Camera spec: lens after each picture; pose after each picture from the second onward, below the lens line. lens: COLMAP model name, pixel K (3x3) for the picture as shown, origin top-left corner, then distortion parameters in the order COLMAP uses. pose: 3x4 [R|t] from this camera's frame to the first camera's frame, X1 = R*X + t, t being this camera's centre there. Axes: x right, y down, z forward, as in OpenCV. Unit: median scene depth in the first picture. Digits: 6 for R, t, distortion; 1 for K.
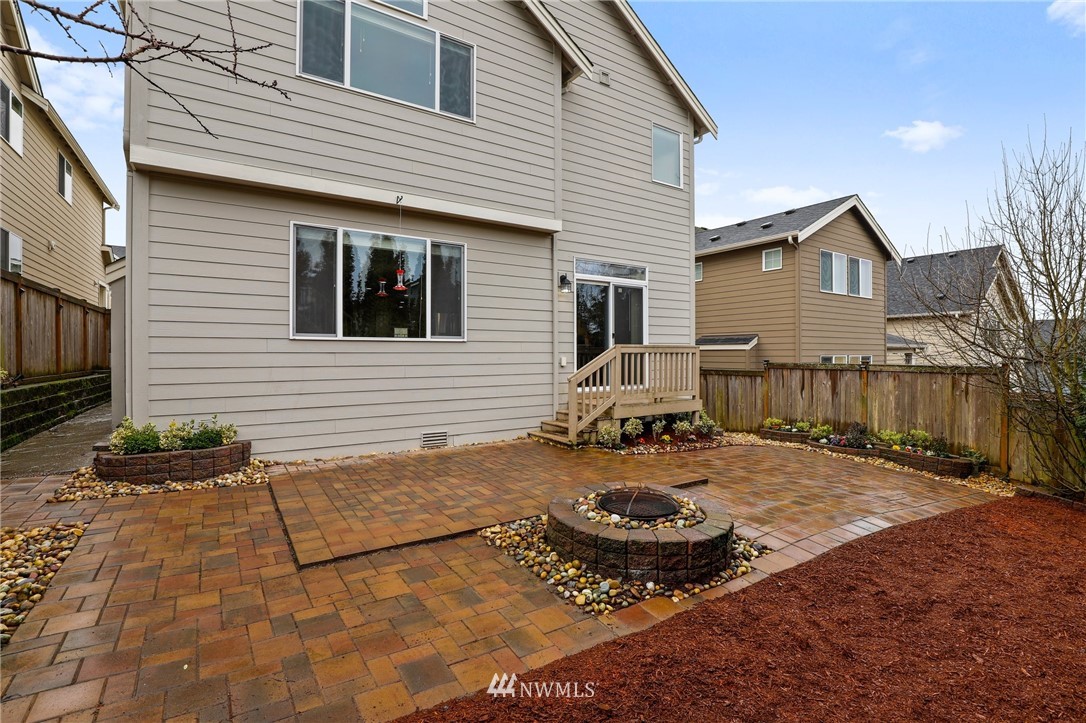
lens RADIAL K [[497.3, 0, 551.6], [0, 497.3, 353.9], [0, 0, 1]] dist [-0.027986, -0.000011]
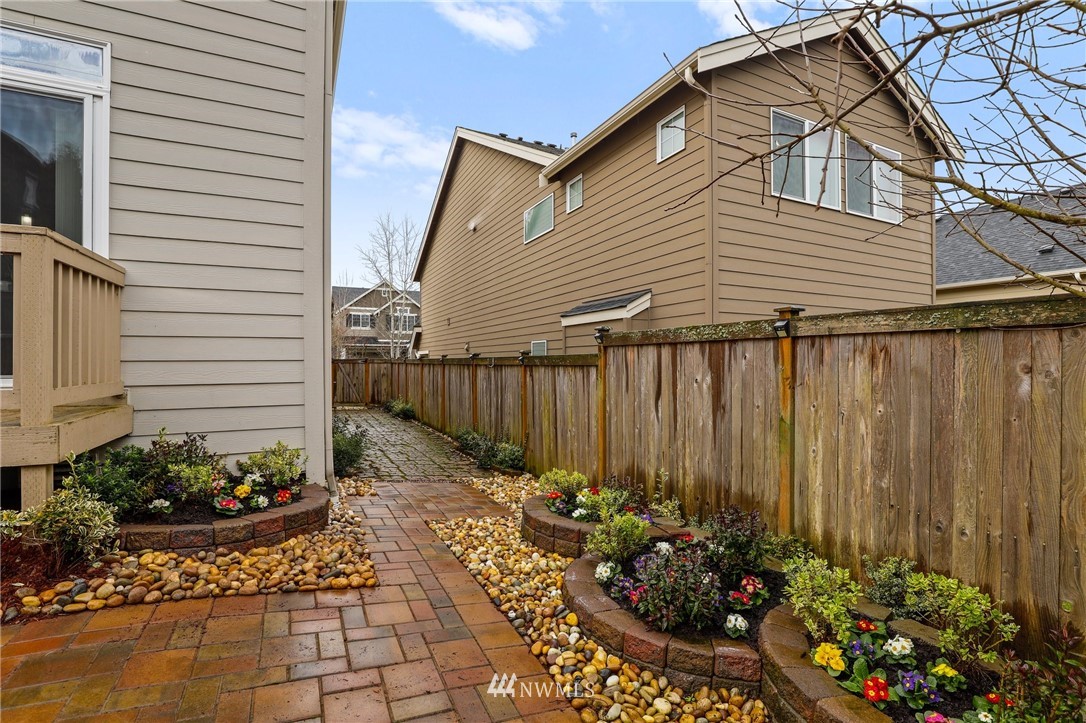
lens RADIAL K [[499.8, 0, 554.5], [0, 499.8, 362.6], [0, 0, 1]] dist [-0.037692, 0.008073]
pose [[0.992901, -0.000205, -0.118945, 0.588133], [0.000590, 0.999995, 0.003200, 0.054797], [0.118944, -0.003247, 0.992896, 0.743517]]
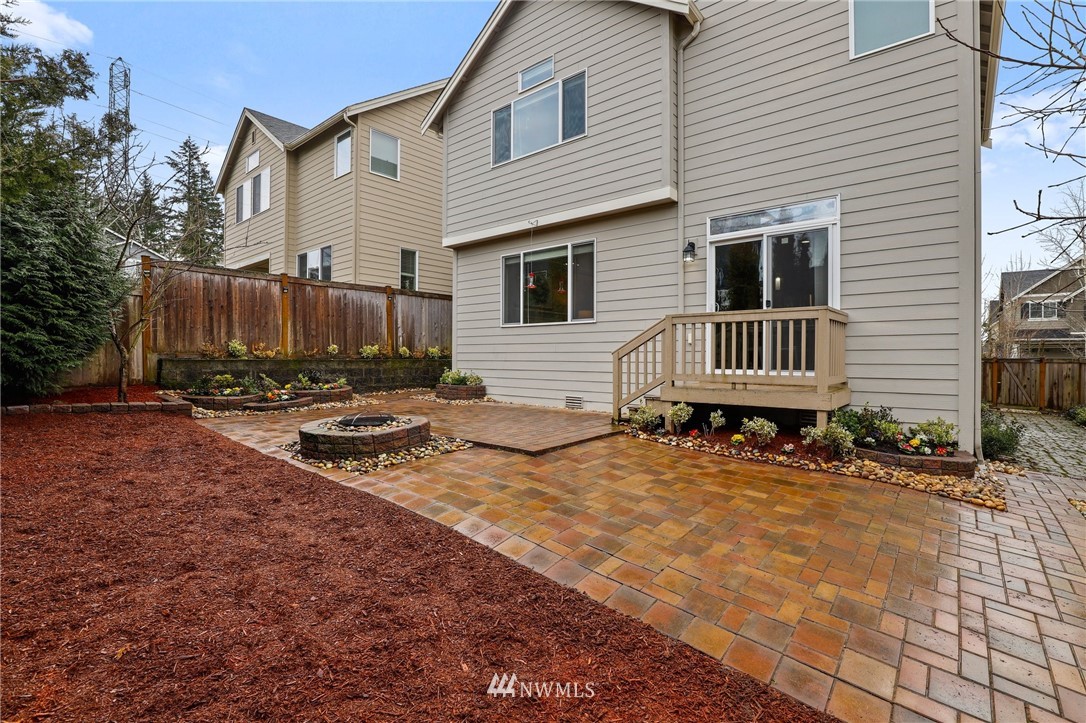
lens RADIAL K [[499.8, 0, 554.5], [0, 499.8, 362.6], [0, 0, 1]] dist [-0.037692, 0.008073]
pose [[0.280679, 0.013803, -0.959702, 0.771072], [-0.003196, 0.999904, 0.013447, 0.044773], [0.959796, -0.000707, 0.280696, 0.480291]]
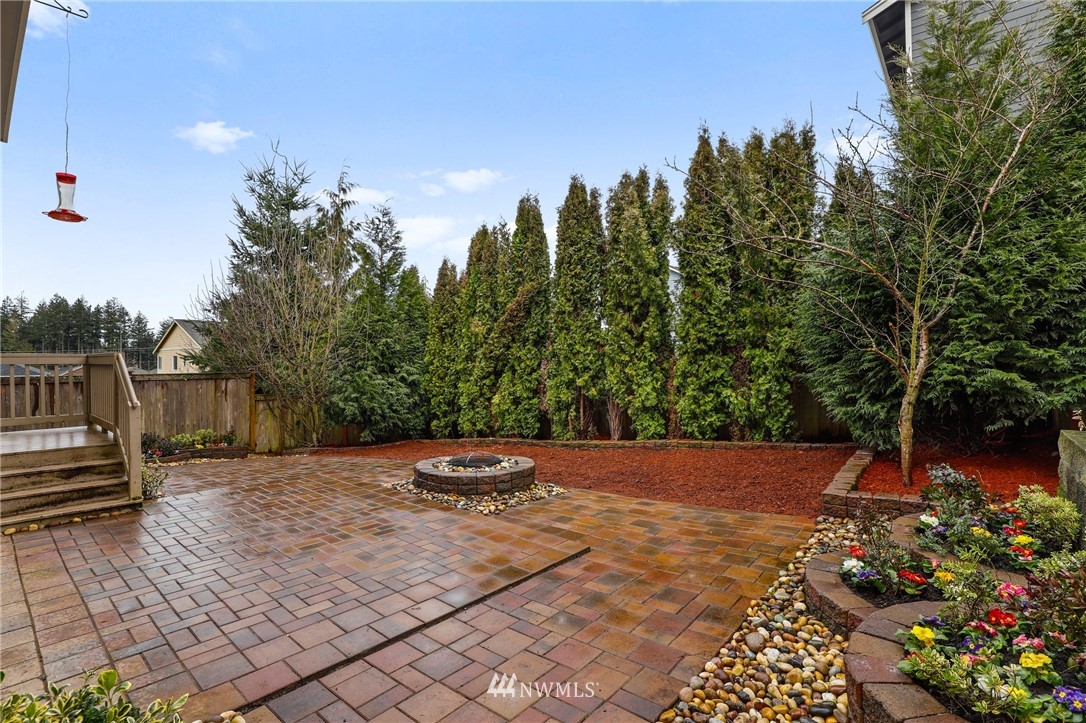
lens RADIAL K [[499.8, 0, 554.5], [0, 499.8, 362.6], [0, 0, 1]] dist [-0.037692, 0.008073]
pose [[-0.274042, -0.005248, 0.961704, -0.586340], [0.005703, 0.999959, 0.007082, -0.005290], [-0.961701, 0.007426, -0.274000, 0.507253]]
